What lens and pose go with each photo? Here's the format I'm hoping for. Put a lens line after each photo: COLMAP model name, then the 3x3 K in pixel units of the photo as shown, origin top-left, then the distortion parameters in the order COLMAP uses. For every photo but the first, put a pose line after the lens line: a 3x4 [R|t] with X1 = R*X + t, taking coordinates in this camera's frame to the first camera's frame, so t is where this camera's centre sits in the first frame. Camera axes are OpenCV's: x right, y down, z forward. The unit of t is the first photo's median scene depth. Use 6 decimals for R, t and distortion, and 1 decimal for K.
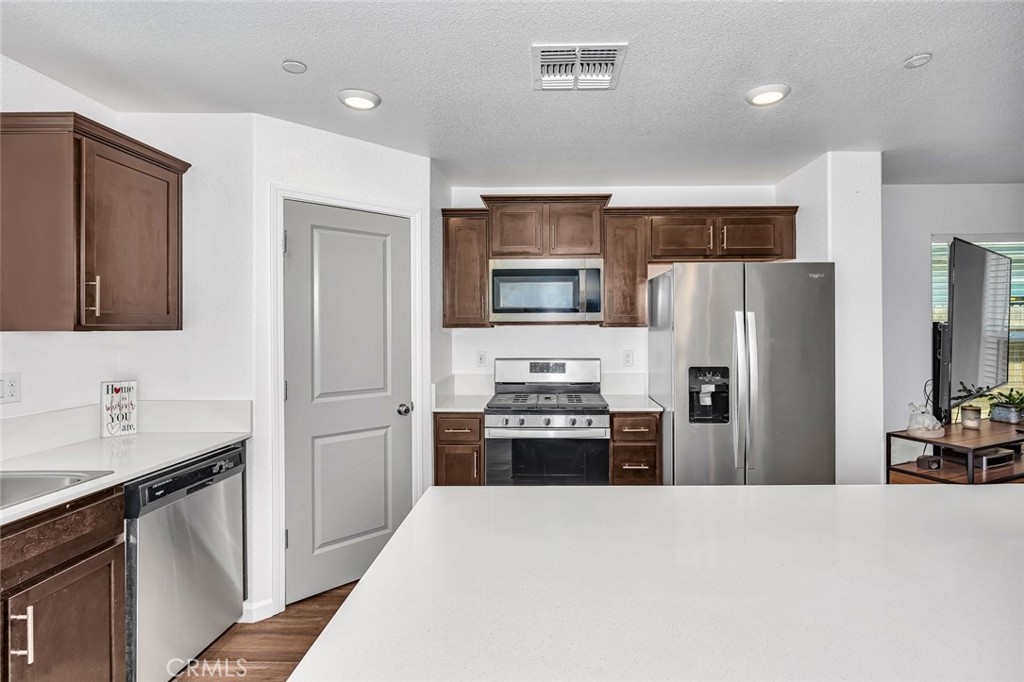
lens RADIAL K [[520.5, 0, 522.9], [0, 520.5, 331.2], [0, 0, 1]] dist [-0.001489, -0.001514]
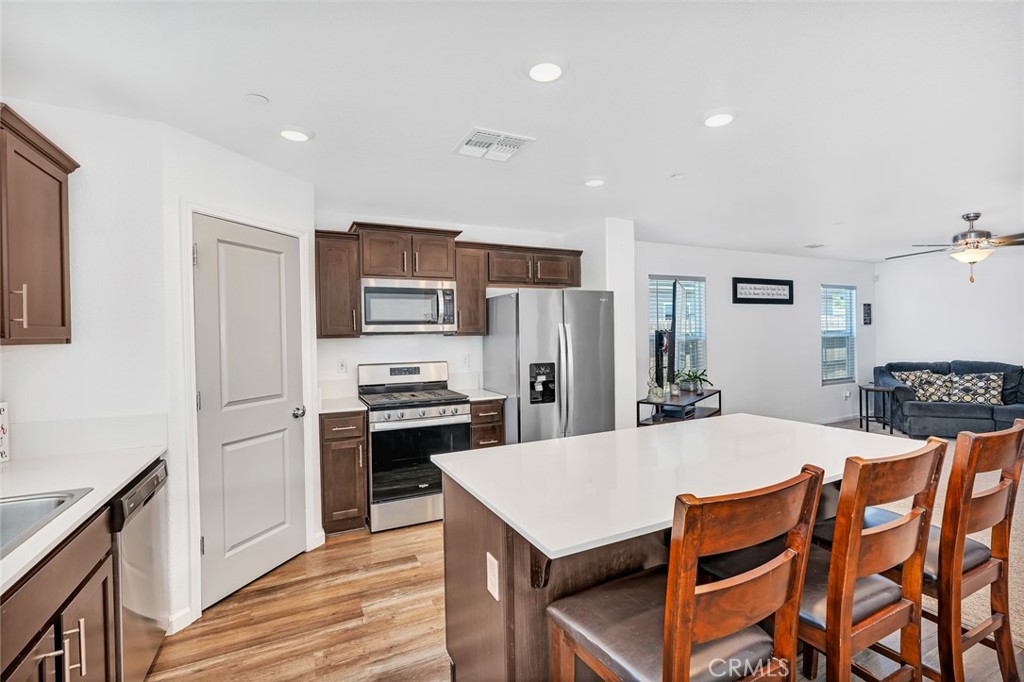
lens RADIAL K [[469.5, 0, 510.1], [0, 469.5, 344.2], [0, 0, 1]] dist [-0.012020, 0.004909]
pose [[0.888888, -0.019478, 0.457710, -0.280424], [0.016537, 0.999809, 0.010431, 0.002936], [-0.457826, -0.001703, 0.889040, -0.078598]]
